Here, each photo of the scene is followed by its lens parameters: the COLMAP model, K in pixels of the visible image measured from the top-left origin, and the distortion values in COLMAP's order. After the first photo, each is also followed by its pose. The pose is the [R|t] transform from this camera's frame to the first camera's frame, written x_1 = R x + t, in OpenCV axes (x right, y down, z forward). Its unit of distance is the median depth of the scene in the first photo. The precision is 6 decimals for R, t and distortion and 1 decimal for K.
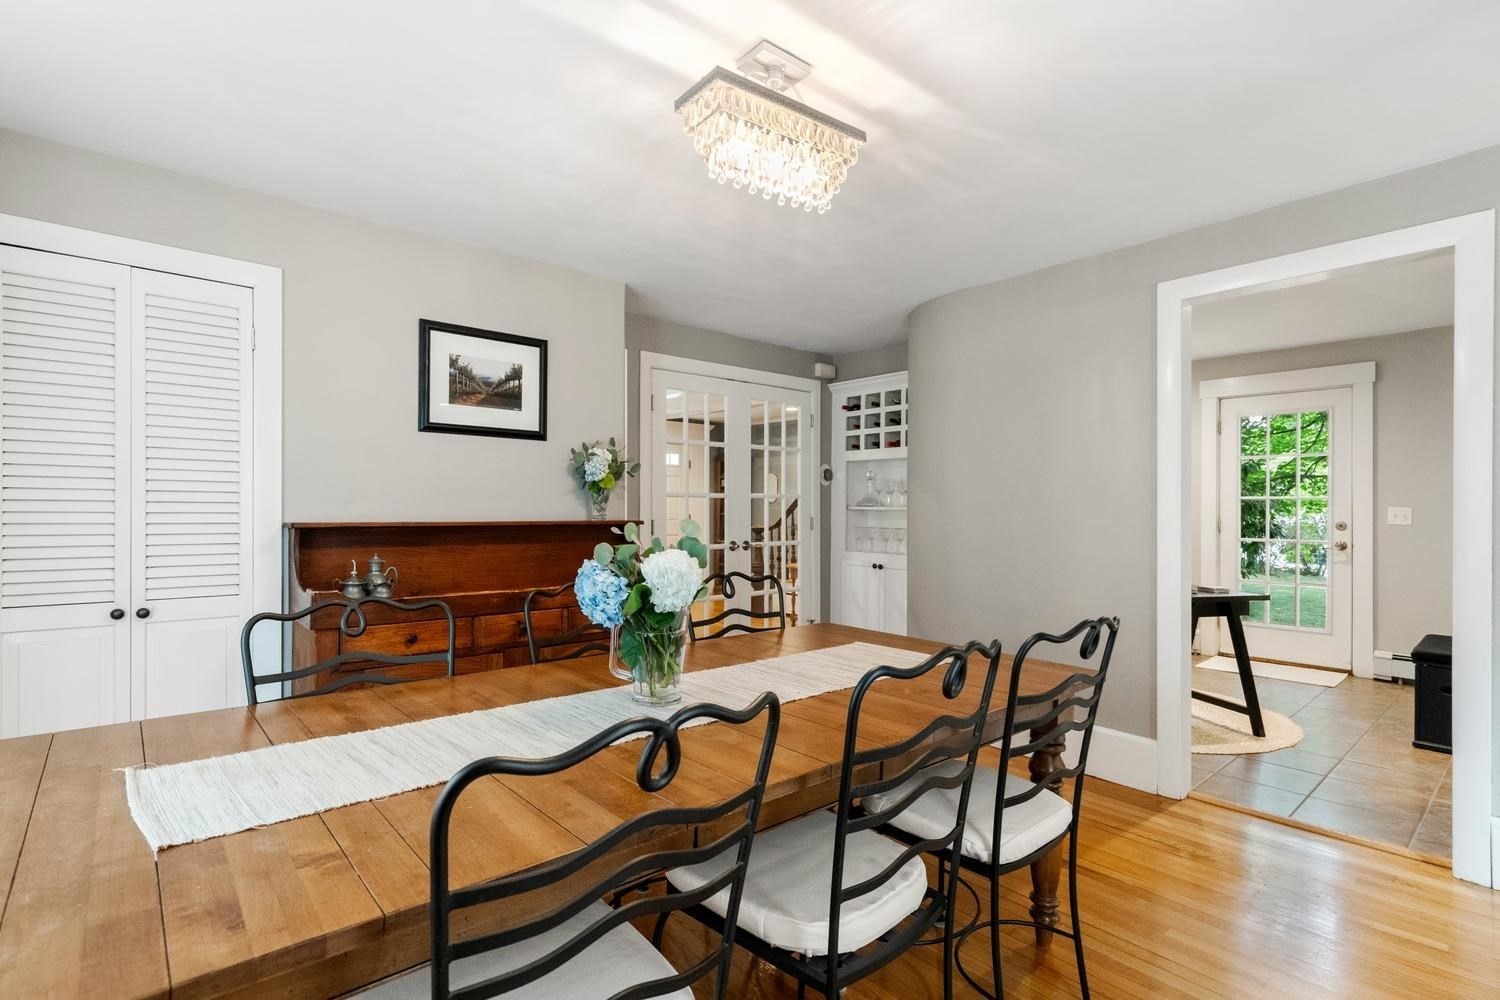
lens RADIAL K [[682.2, 0, 759.5], [0, 682.2, 508.1], [0, 0, 1]] dist [0.005916, -0.001110]
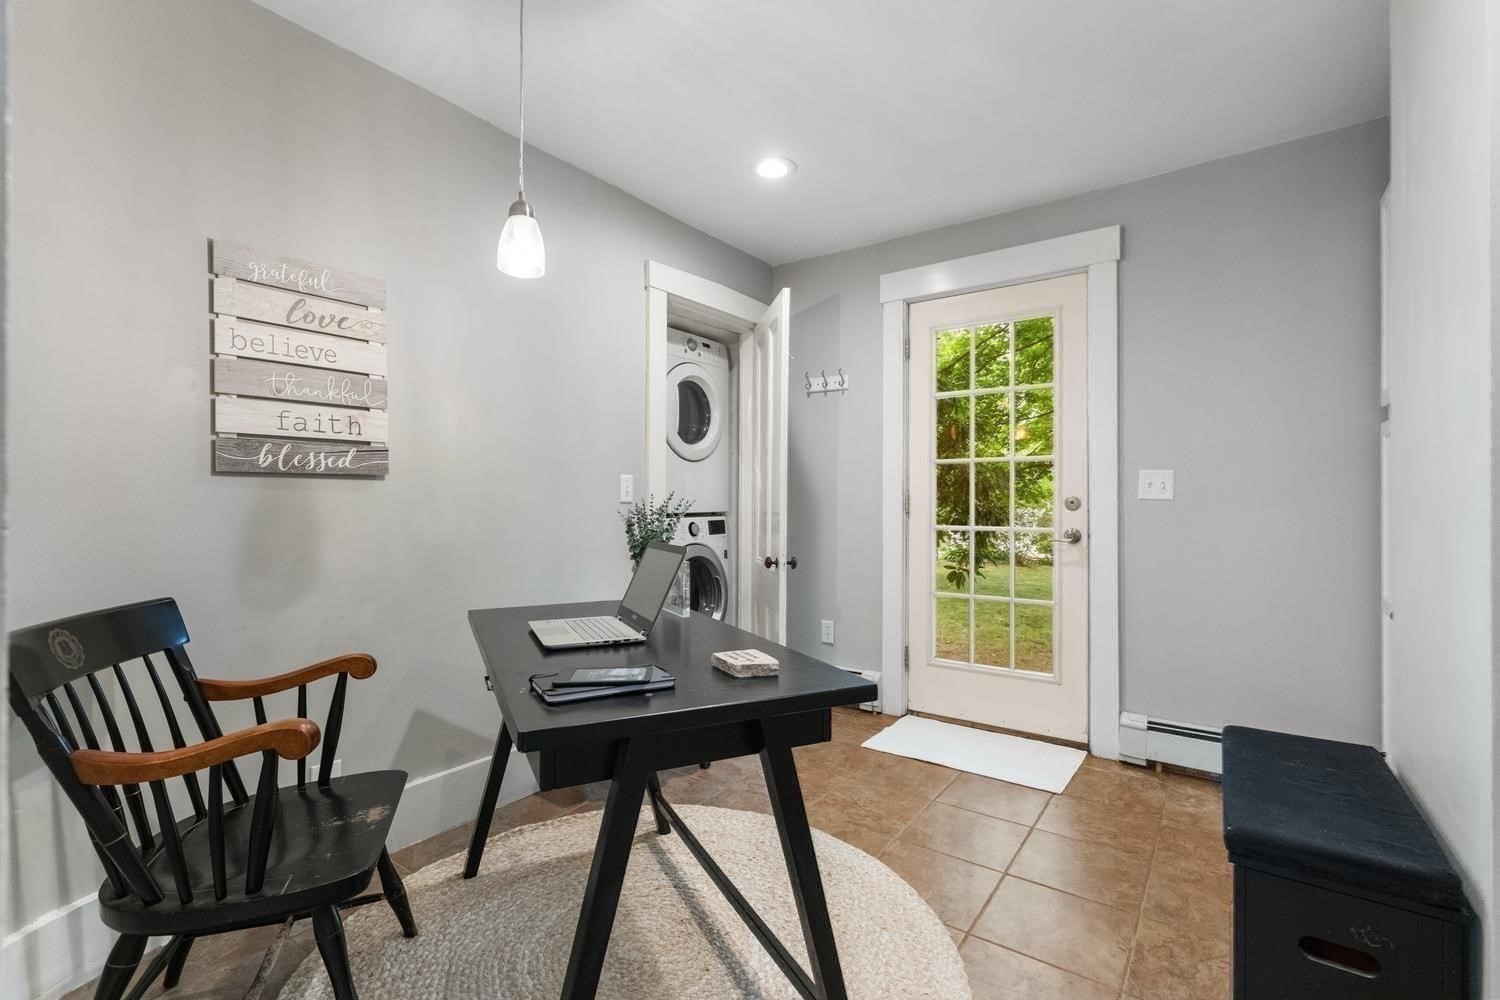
lens RADIAL K [[682.2, 0, 743.5], [0, 682.2, 503.5], [0, 0, 1]] dist [0.005916, -0.001110]
pose [[0.970605, -0.003177, 0.240658, 0.426779], [0.003871, 0.999990, -0.002411, 0.026750], [-0.240647, 0.003272, 0.970607, 0.489836]]
